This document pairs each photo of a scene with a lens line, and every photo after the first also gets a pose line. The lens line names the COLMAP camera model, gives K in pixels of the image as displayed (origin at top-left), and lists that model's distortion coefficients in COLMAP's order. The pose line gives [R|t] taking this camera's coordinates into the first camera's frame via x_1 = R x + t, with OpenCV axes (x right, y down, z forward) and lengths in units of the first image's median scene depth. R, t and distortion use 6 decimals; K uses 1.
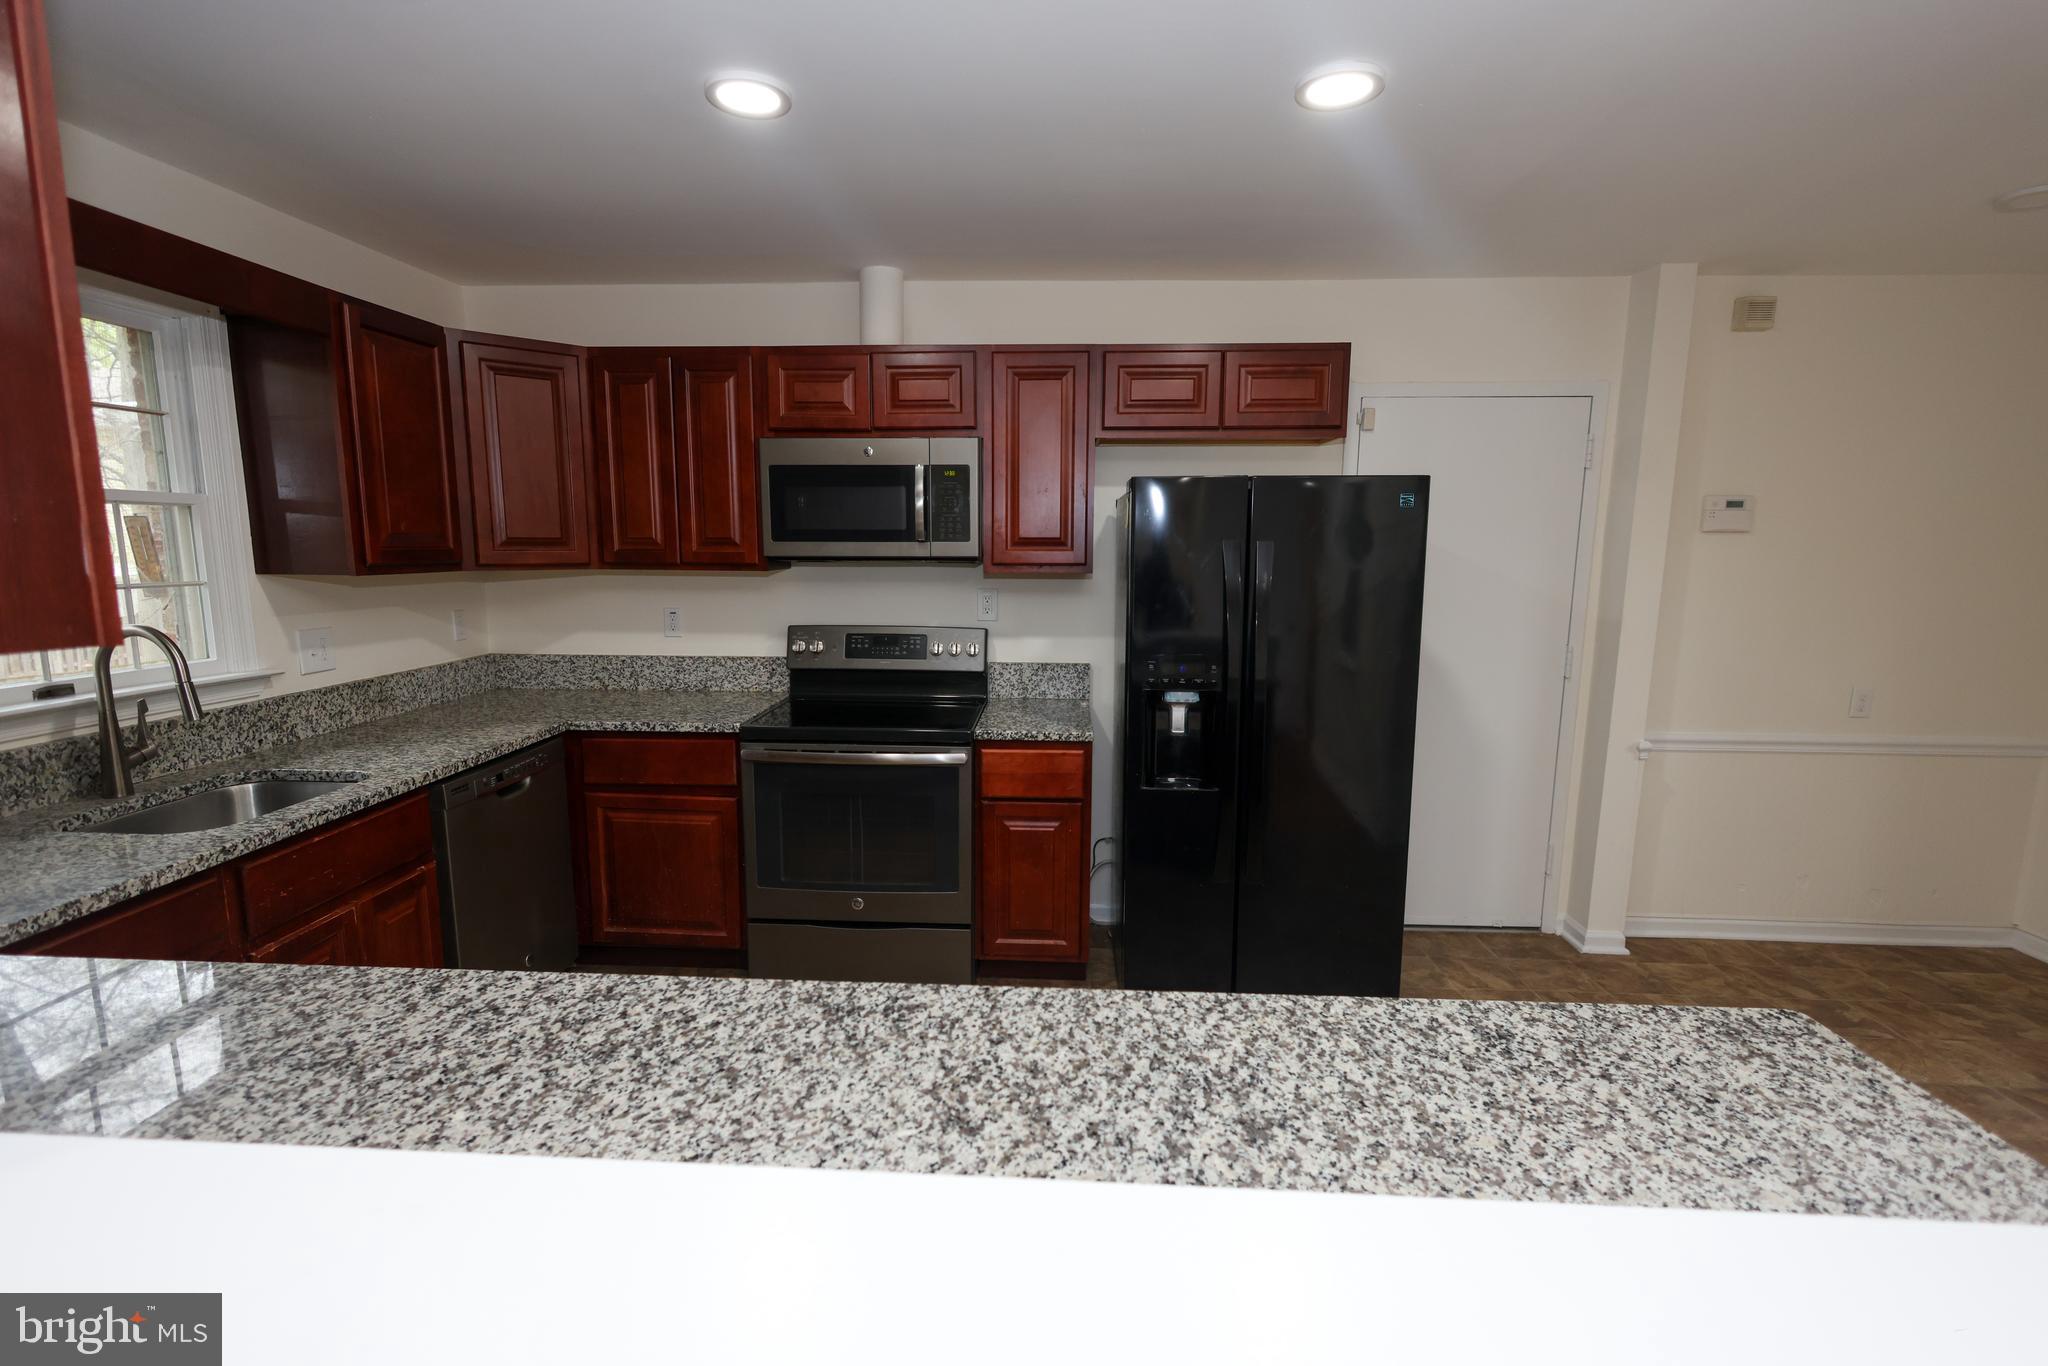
lens RADIAL K [[940.4, 0, 1012.1], [0, 940.4, 694.9], [0, 0, 1]] dist [0.003509, 0.000483]
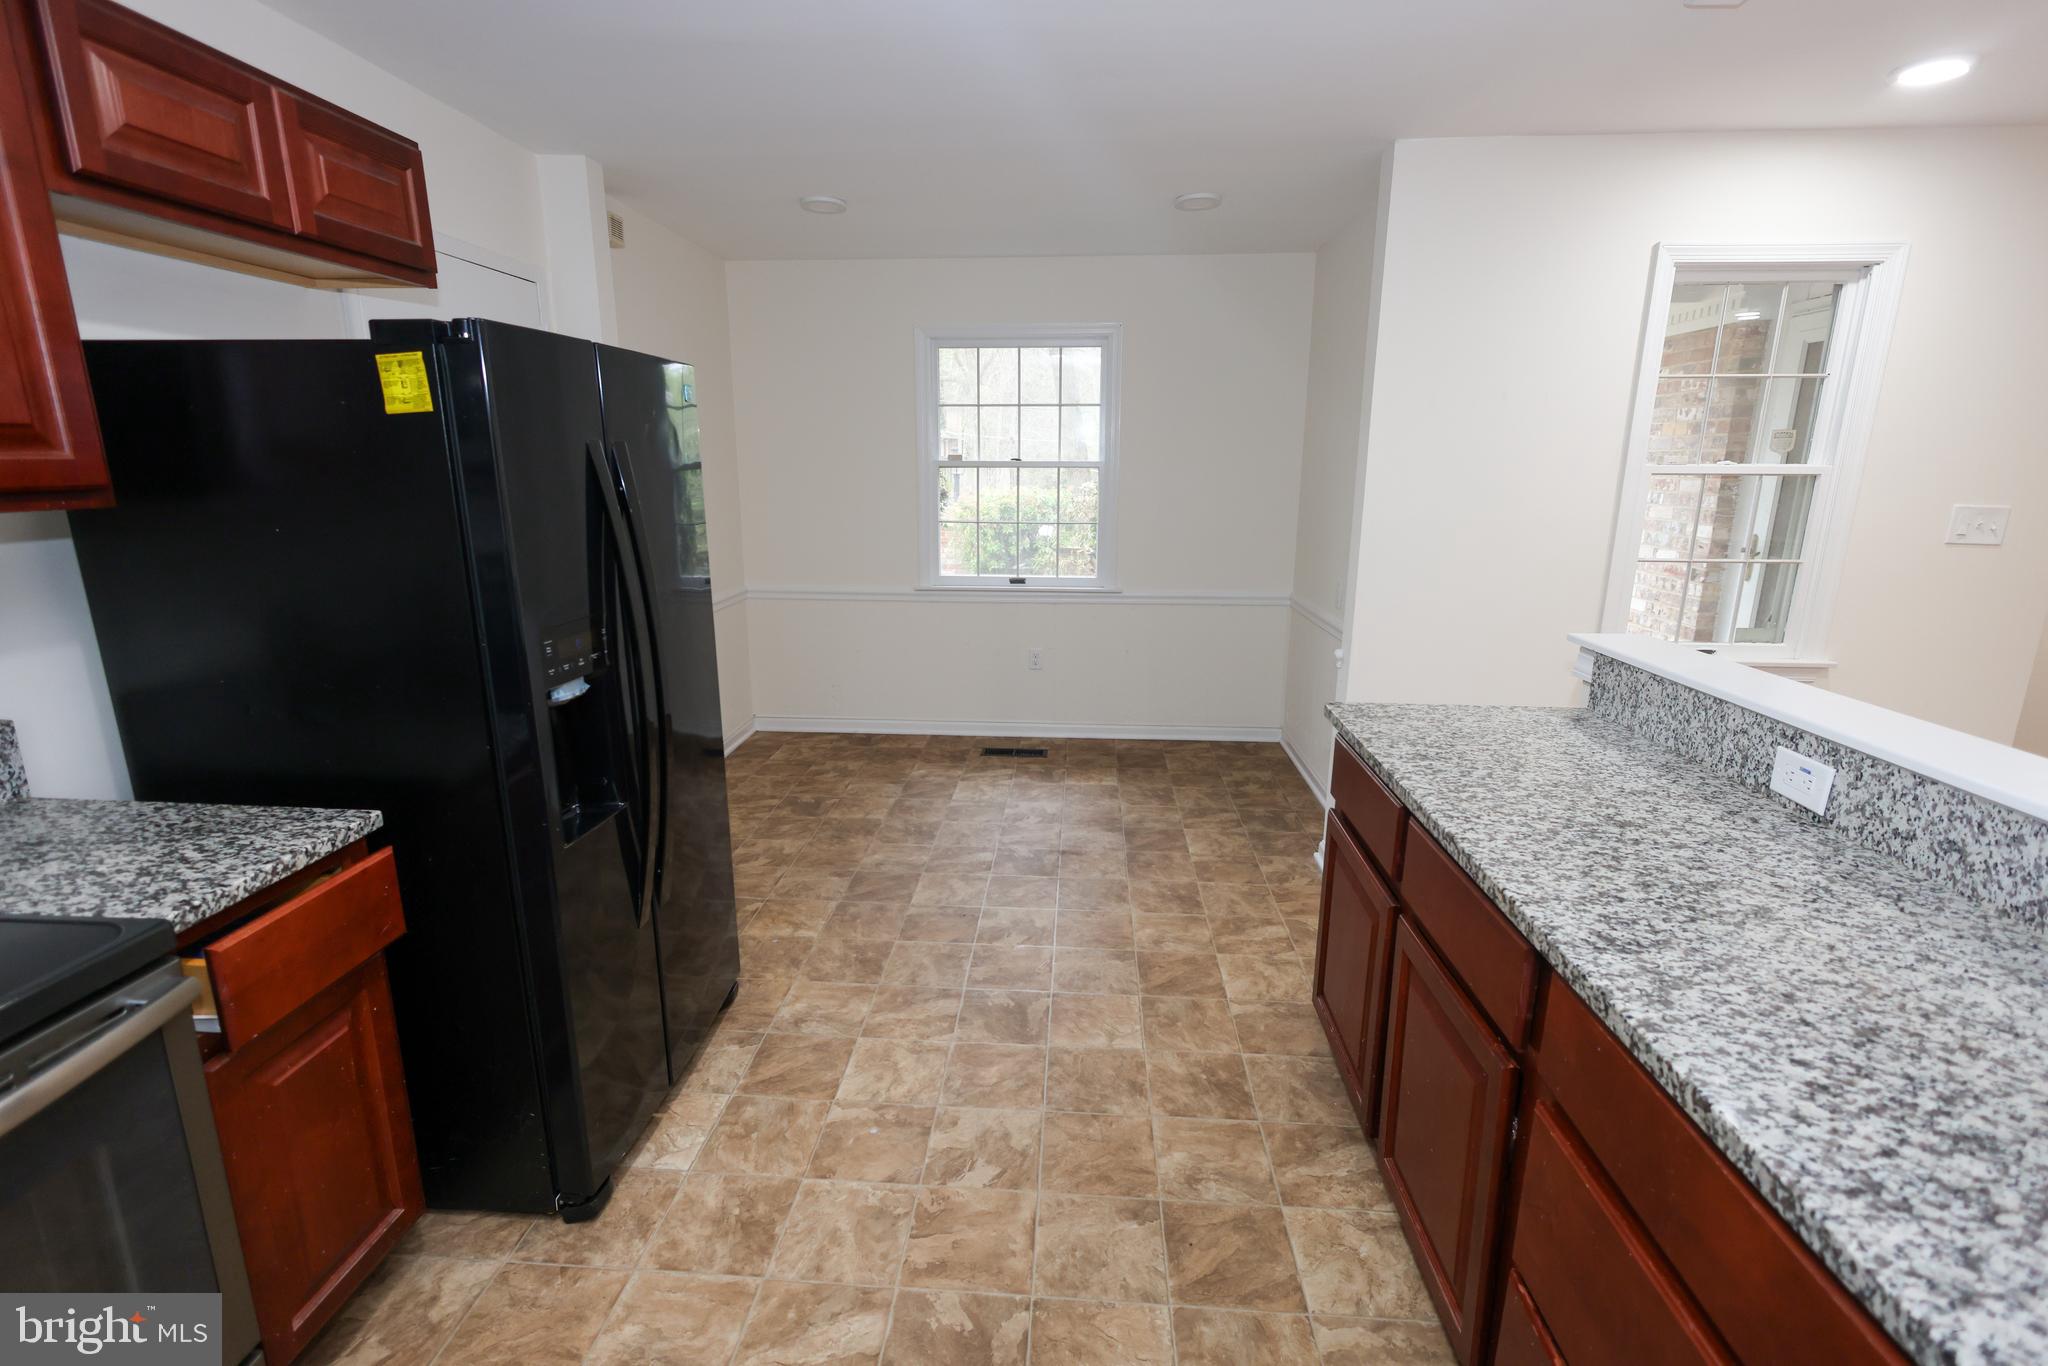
lens RADIAL K [[940.4, 0, 1015.4], [0, 940.4, 683.3], [0, 0, 1]] dist [0.003509, 0.000483]
pose [[0.016109, -0.238077, 0.971113, -0.514619], [0.156580, 0.959856, 0.232720, -0.121026], [-0.987534, 0.148308, 0.052740, 0.790053]]
